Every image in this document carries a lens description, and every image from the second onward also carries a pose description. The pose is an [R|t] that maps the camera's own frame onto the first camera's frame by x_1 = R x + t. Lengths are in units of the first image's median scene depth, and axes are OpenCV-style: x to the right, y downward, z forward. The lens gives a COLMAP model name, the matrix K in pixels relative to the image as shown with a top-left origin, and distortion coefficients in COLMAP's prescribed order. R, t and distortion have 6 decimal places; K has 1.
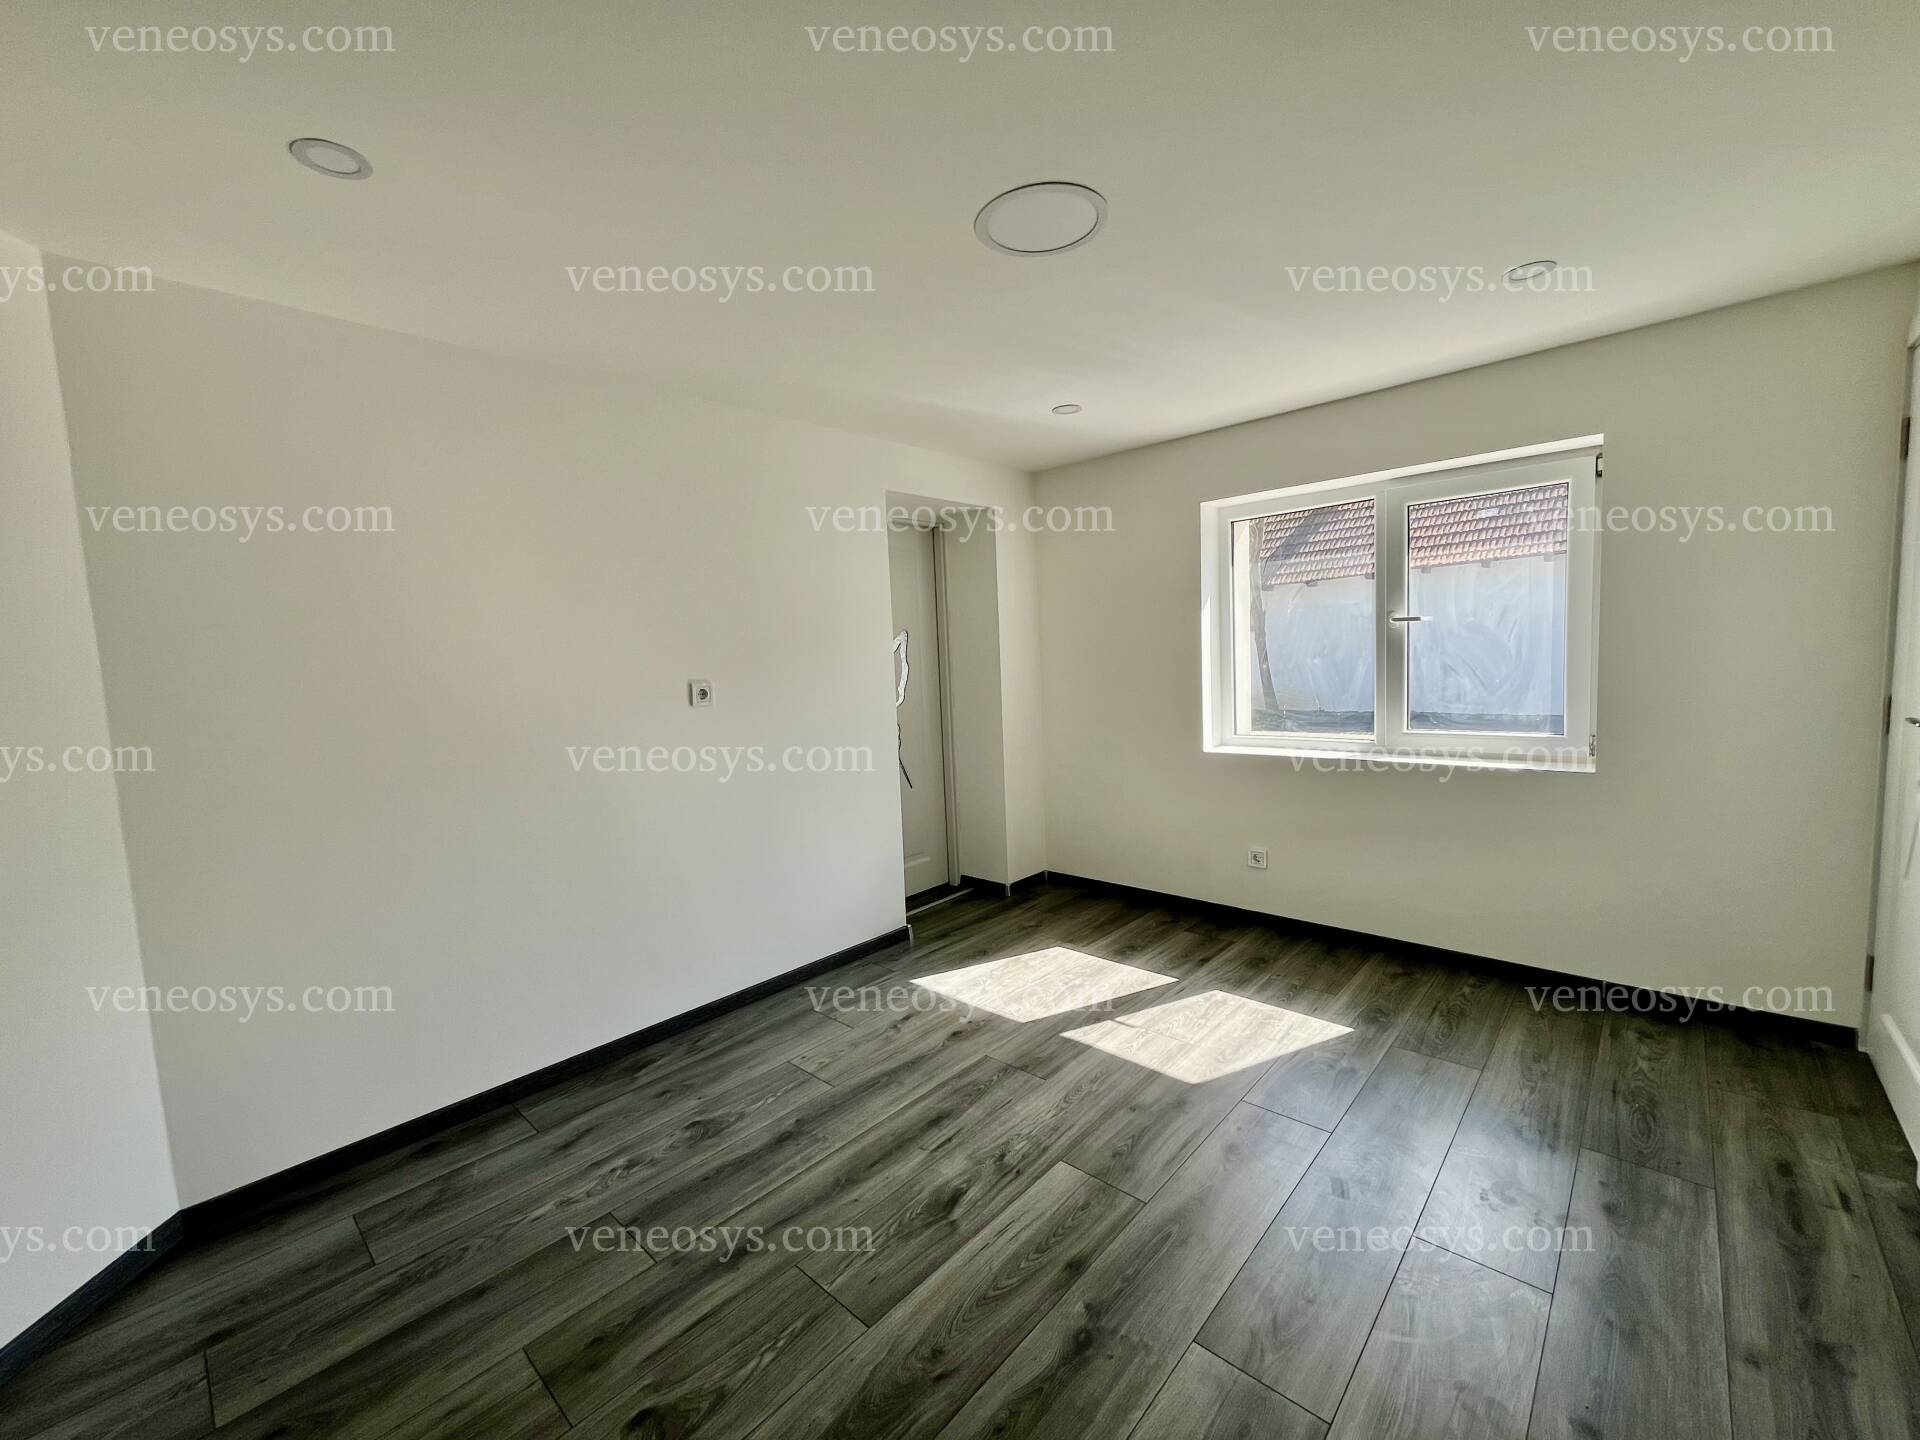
lens RADIAL K [[775.7, 0, 962.4], [0, 775.7, 718.1], [0, 0, 1]] dist [-0.002160, 0.000482]
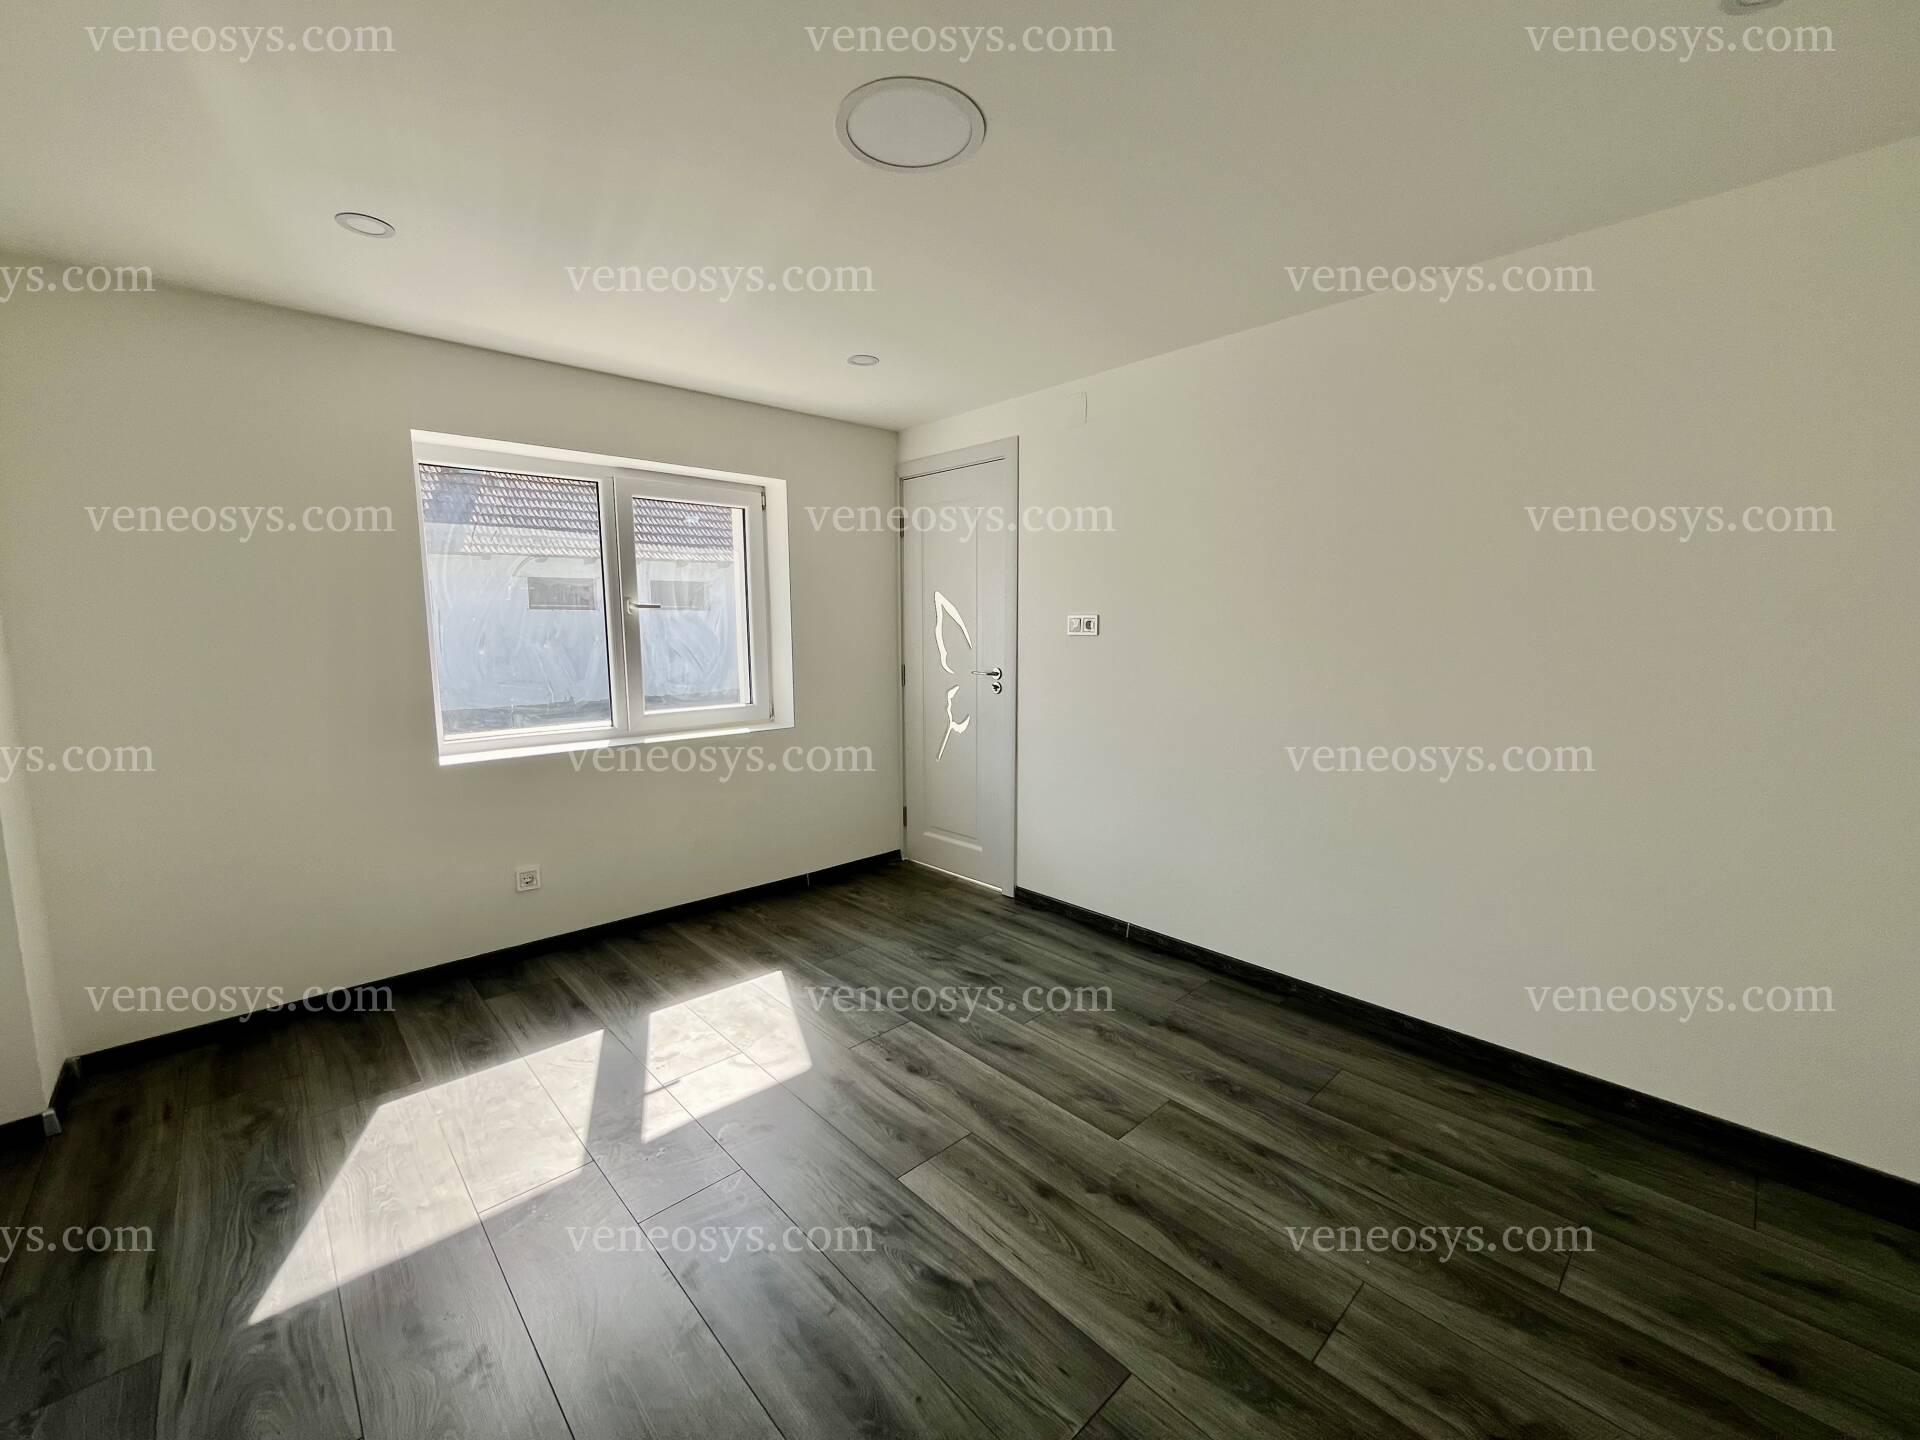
lens RADIAL K [[775.7, 0, 951.3], [0, 775.7, 717.7], [0, 0, 1]] dist [-0.002160, 0.000482]
pose [[0.082199, -0.073454, 0.993905, -0.679983], [0.085509, 0.994122, 0.066398, -0.017489], [-0.992941, 0.079530, 0.087996, 0.760935]]
